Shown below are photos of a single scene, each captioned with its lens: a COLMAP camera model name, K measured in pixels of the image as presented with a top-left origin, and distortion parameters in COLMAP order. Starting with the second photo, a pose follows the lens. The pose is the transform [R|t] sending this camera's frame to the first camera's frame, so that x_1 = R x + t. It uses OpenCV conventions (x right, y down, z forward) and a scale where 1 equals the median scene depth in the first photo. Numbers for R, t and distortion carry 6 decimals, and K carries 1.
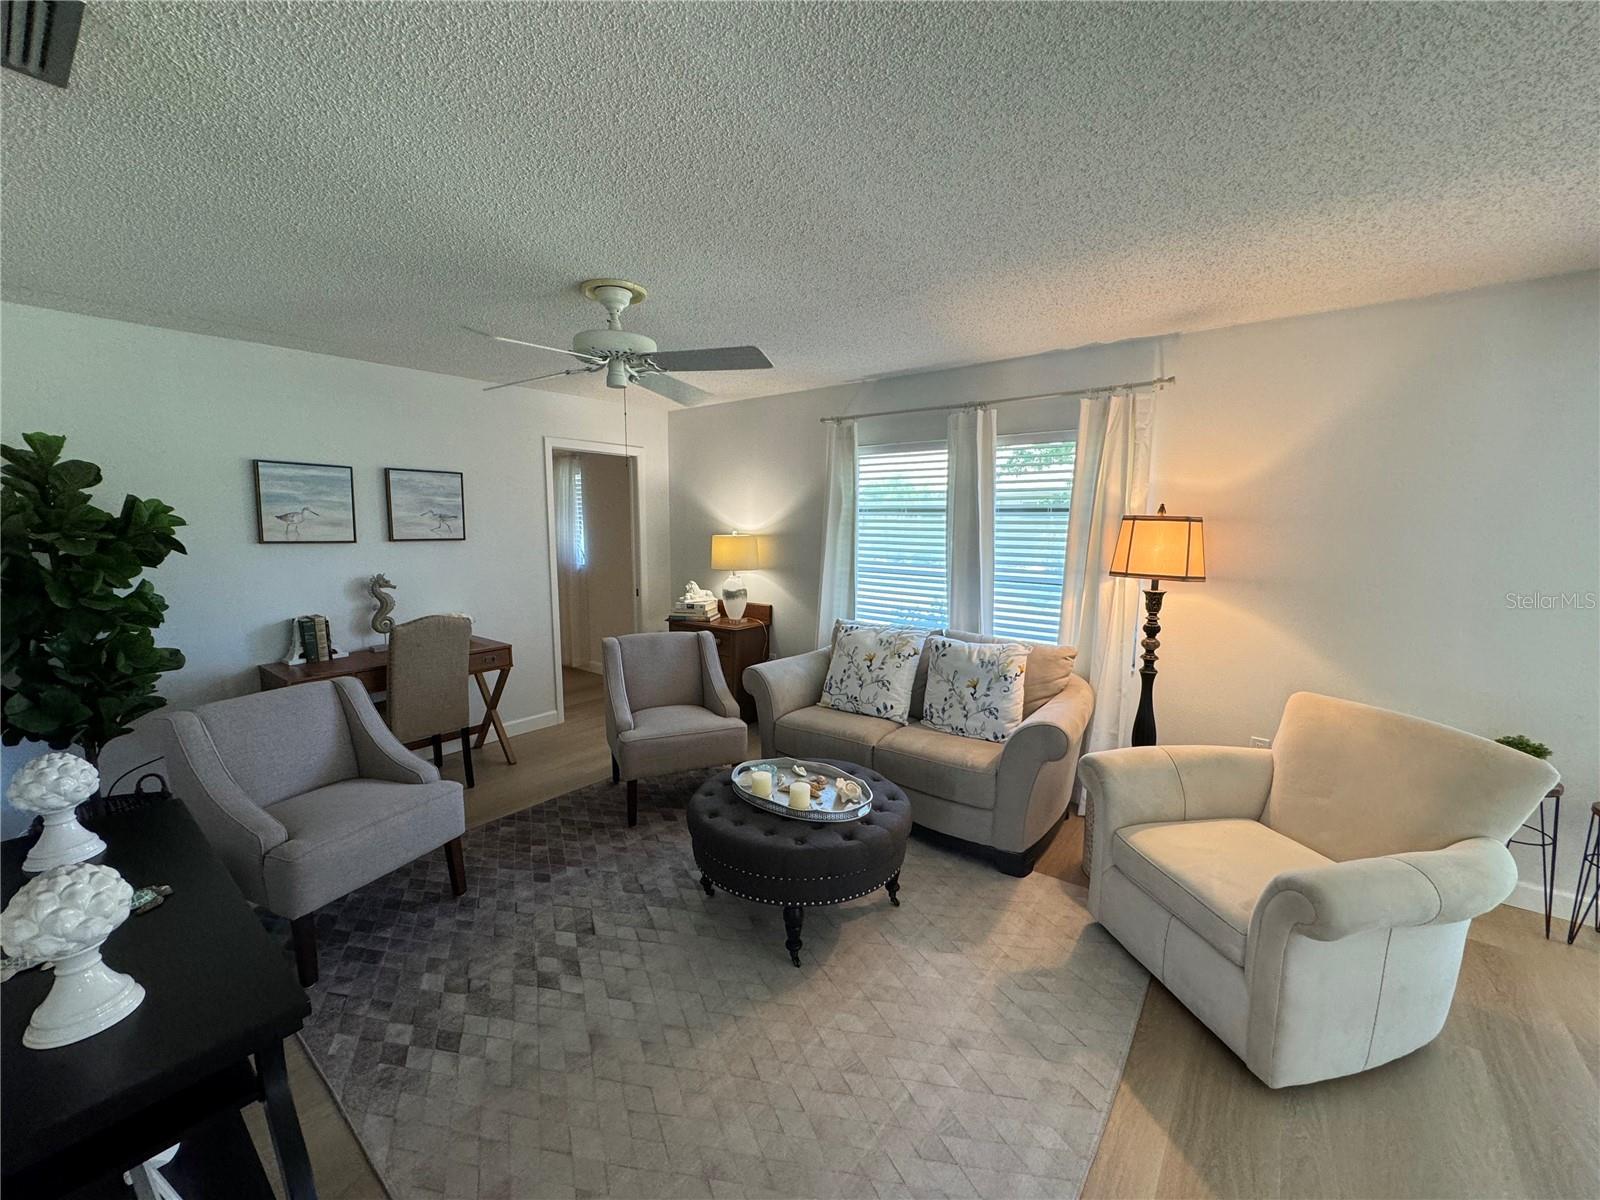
lens RADIAL K [[638.0, 0, 797.2], [0, 638.0, 601.2], [0, 0, 1]] dist [-0.001515, 0.000514]
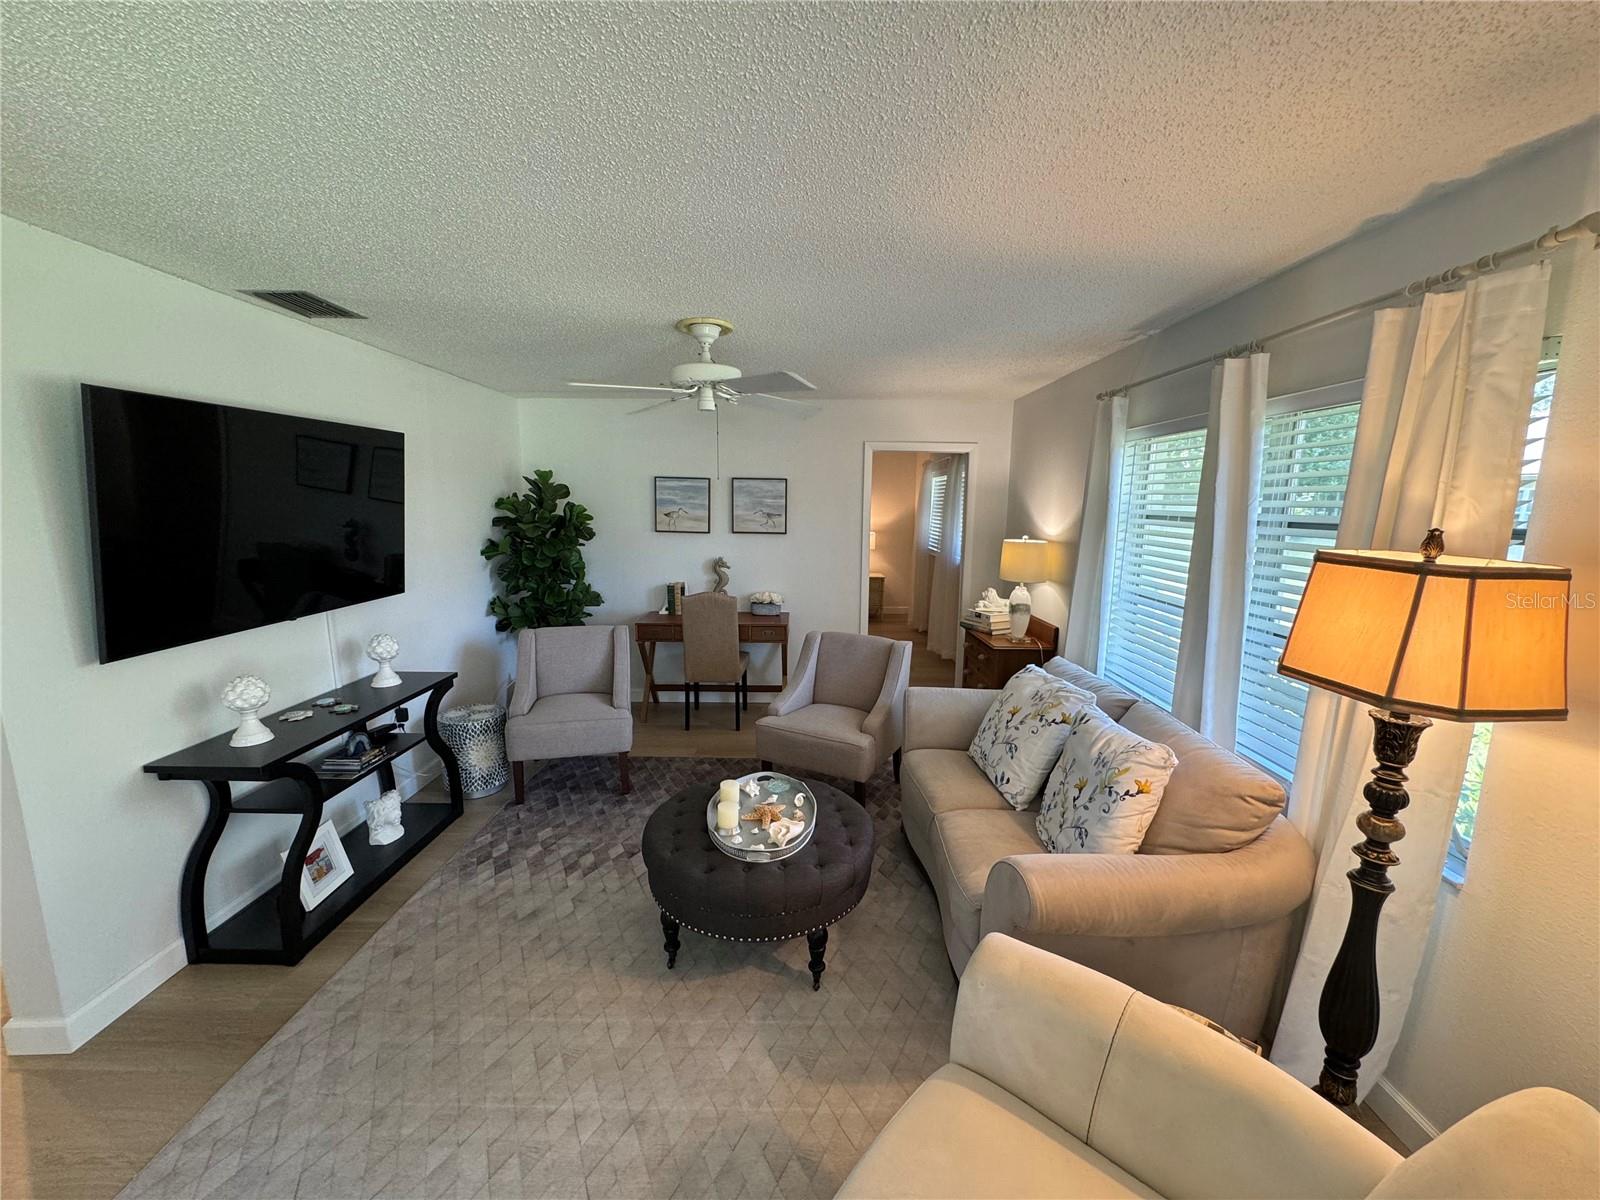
lens RADIAL K [[638.0, 0, 798.1], [0, 638.0, 598.8], [0, 0, 1]] dist [-0.001515, 0.000514]
pose [[0.610430, 0.123033, -0.782456, 0.638684], [-0.109105, 0.991507, 0.070786, -0.085248], [0.784520, 0.042160, 0.618669, 0.369946]]
